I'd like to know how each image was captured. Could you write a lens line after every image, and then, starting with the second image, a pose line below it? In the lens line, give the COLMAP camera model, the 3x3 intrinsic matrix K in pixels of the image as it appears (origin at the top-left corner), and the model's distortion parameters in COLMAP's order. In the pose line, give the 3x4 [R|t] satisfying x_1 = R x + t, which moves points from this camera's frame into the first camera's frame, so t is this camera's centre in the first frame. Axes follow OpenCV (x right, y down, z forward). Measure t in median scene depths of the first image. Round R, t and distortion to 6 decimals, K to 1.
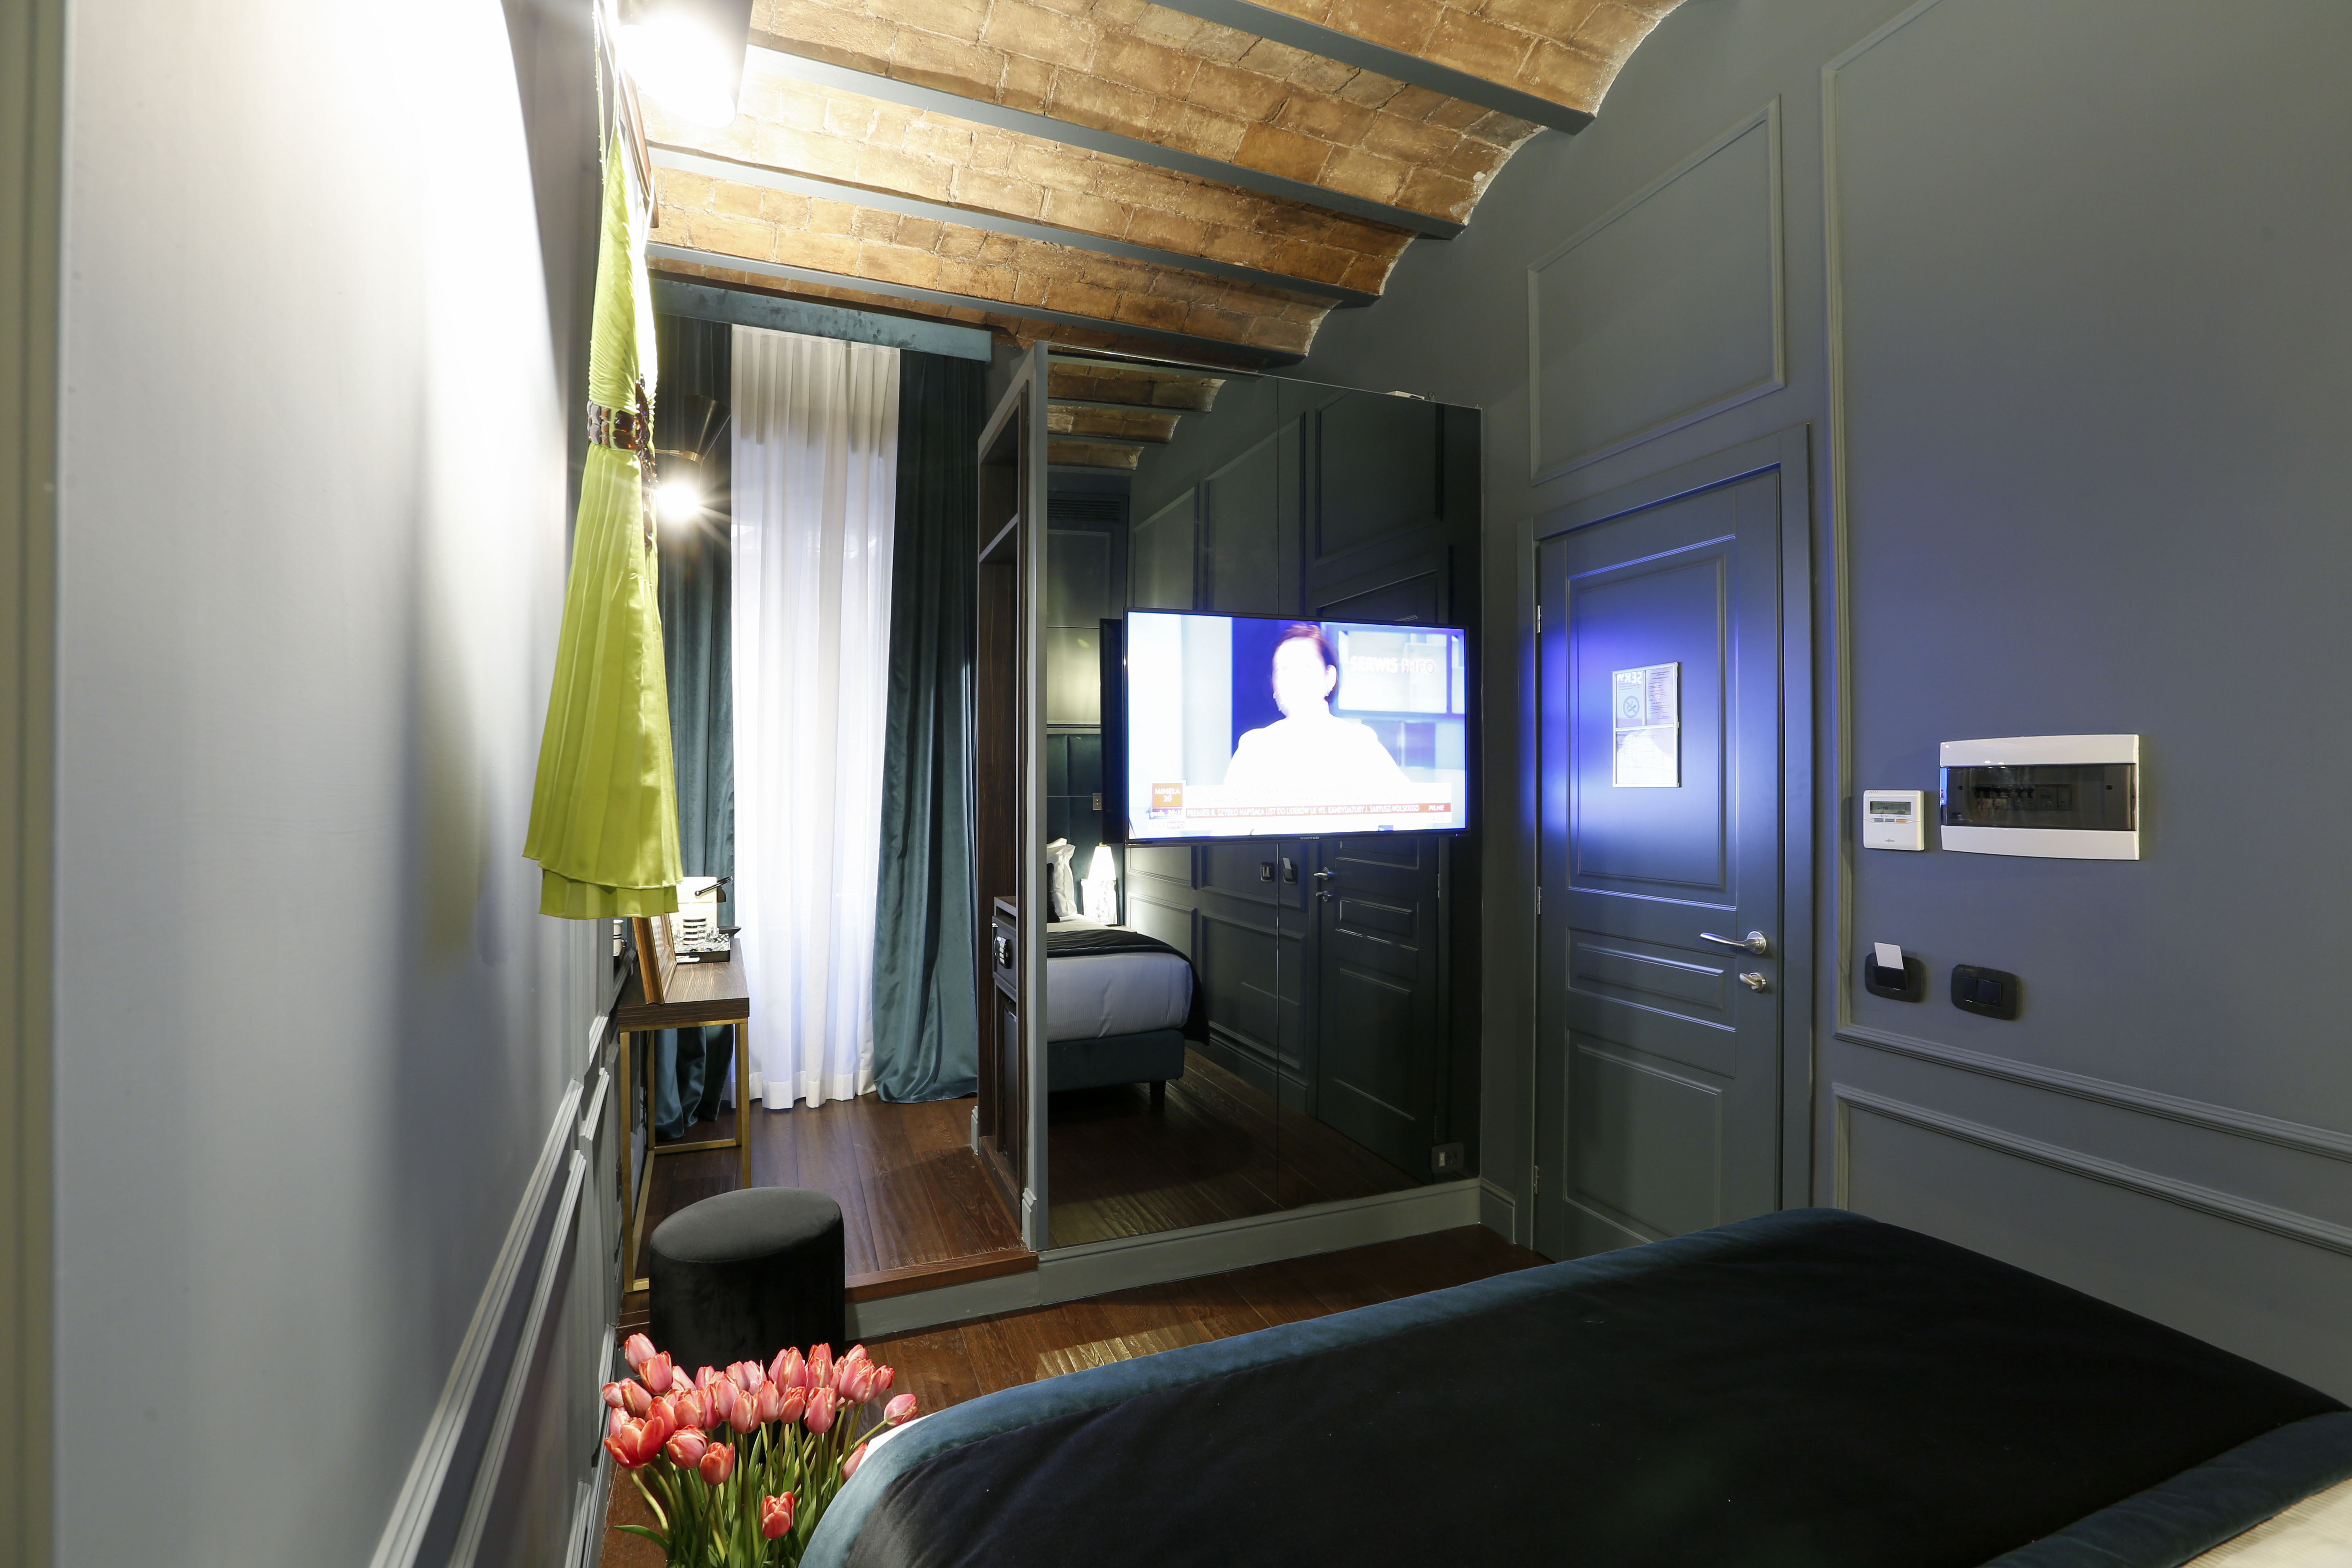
lens RADIAL K [[1068.0, 0, 1185.6], [0, 1068.0, 786.8], [0, 0, 1]] dist [-0.053345, 0.018428]
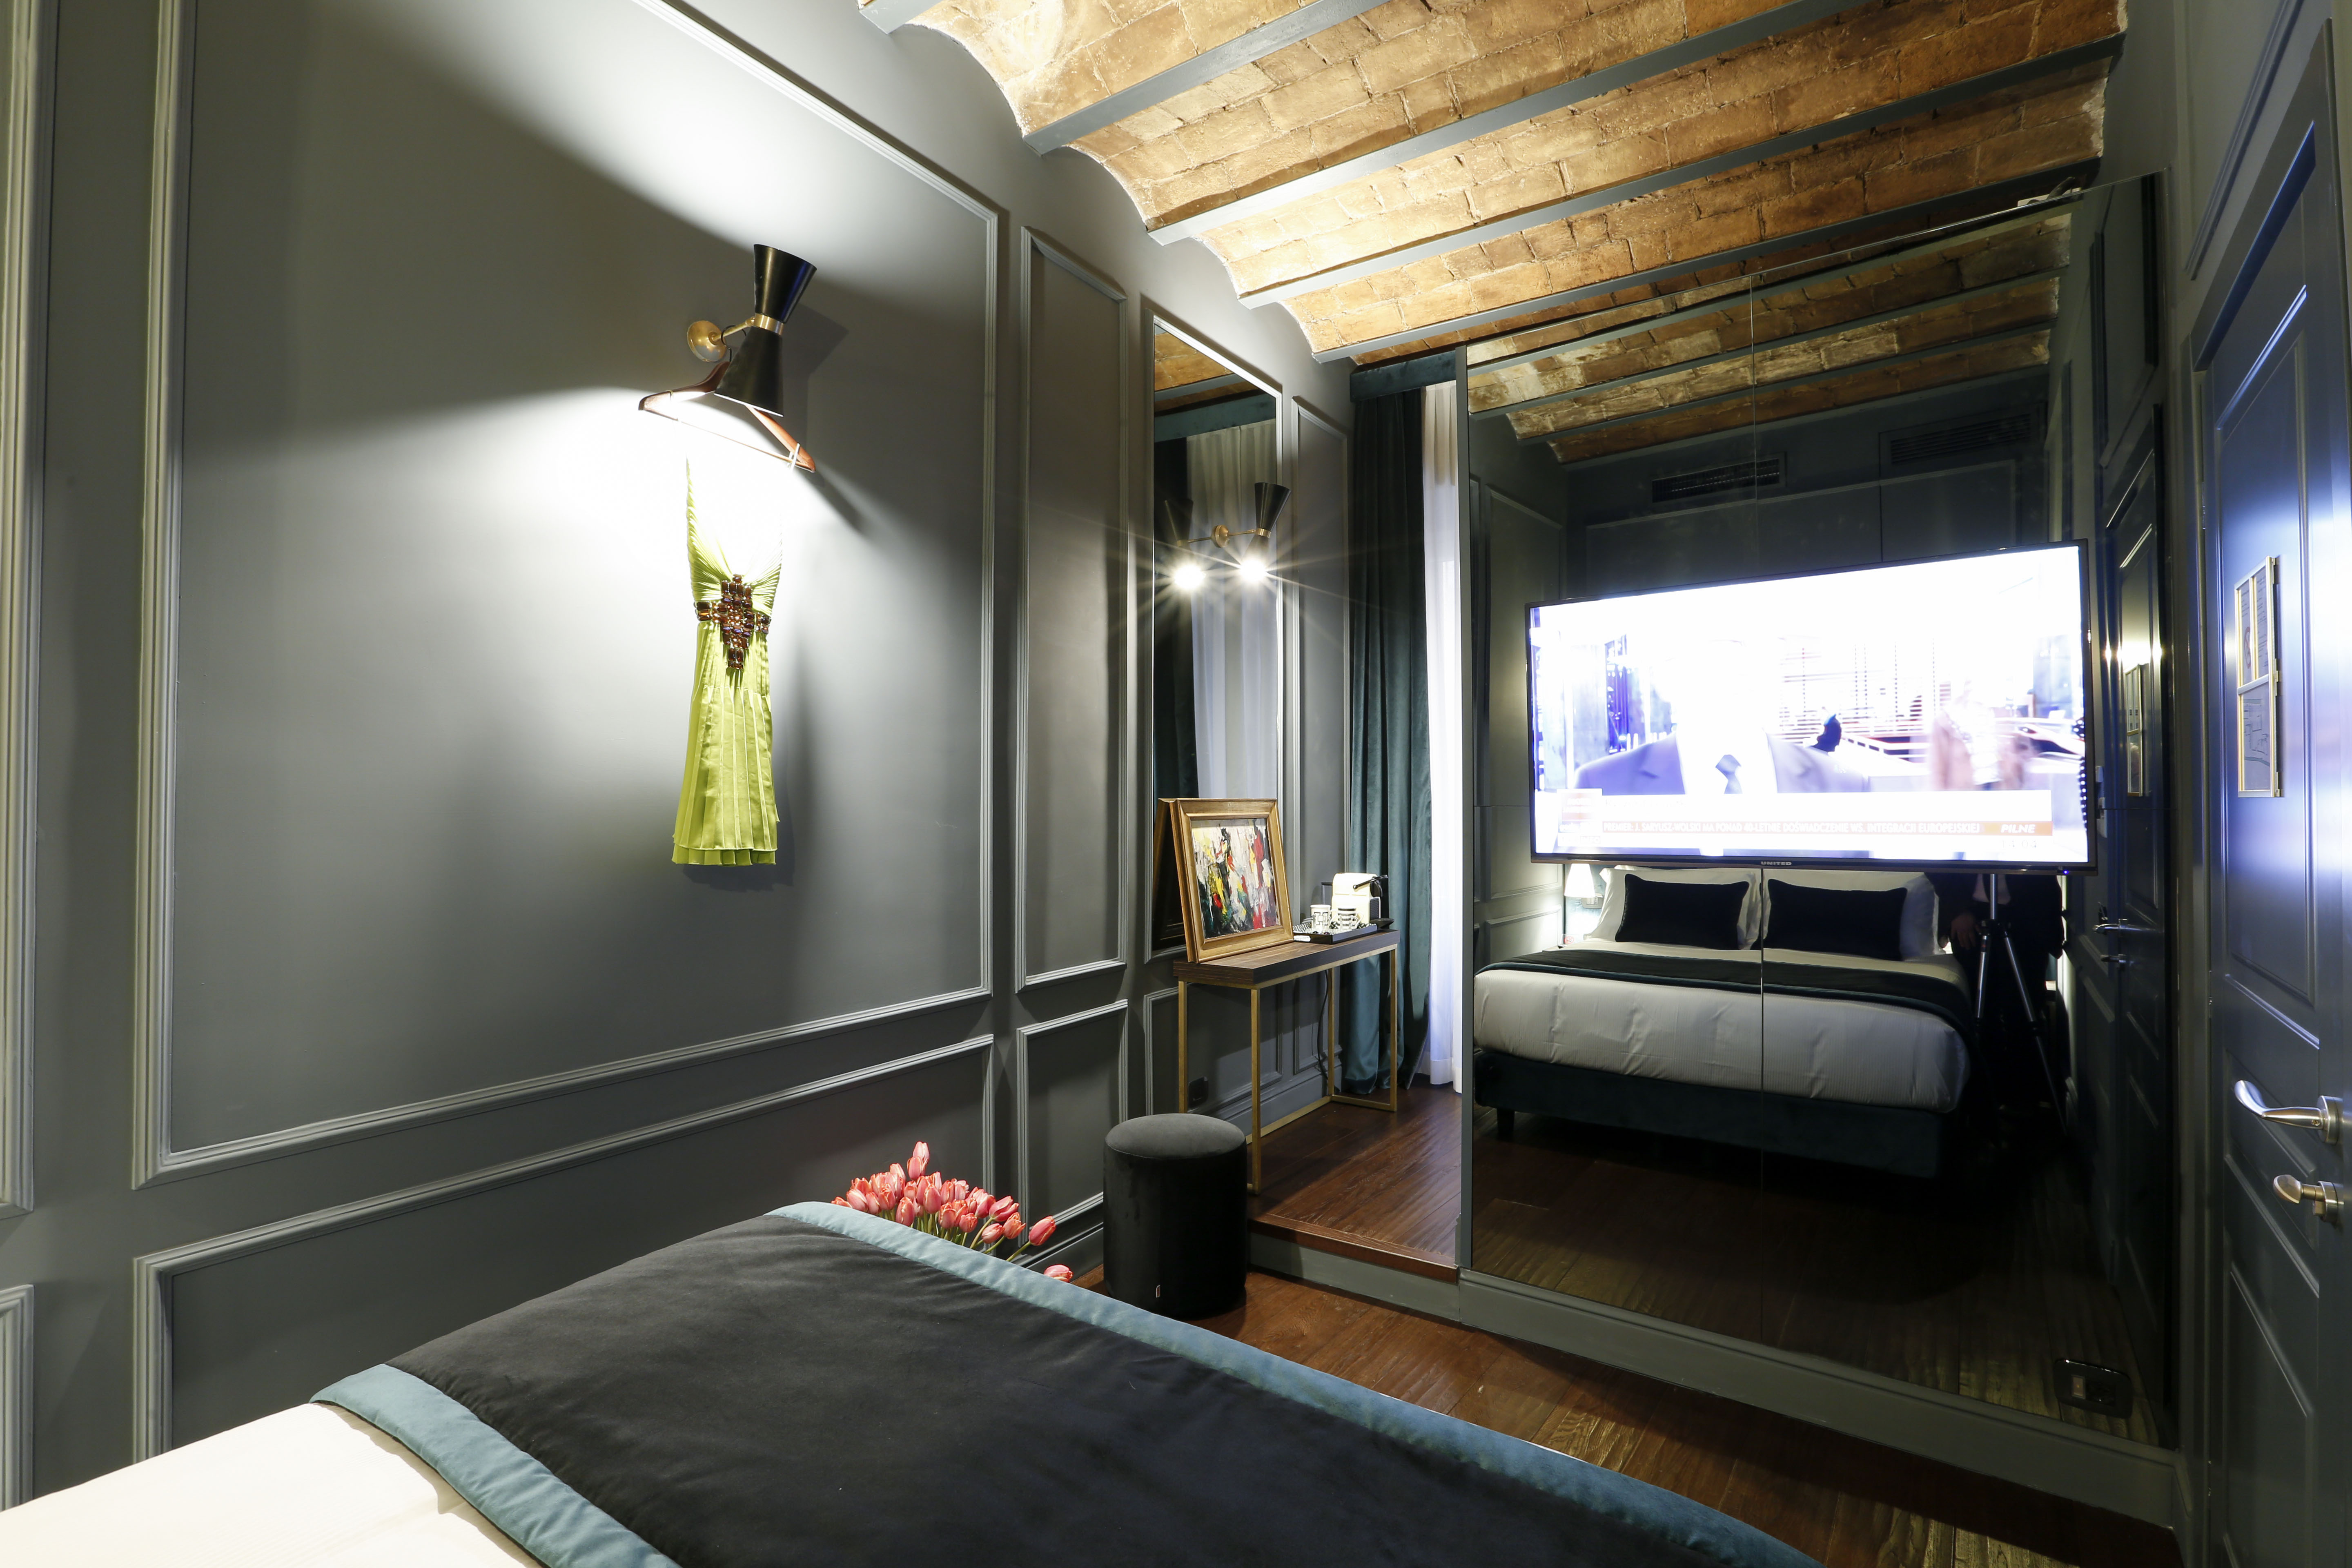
lens RADIAL K [[1068.0, 0, 1185.6], [0, 1068.0, 786.8], [0, 0, 1]] dist [-0.053345, 0.018428]
pose [[0.529120, -0.008502, -0.848504, 0.459962], [-0.002293, 0.999932, -0.011449, 0.003182], [0.848544, 0.008004, 0.529064, 0.212338]]
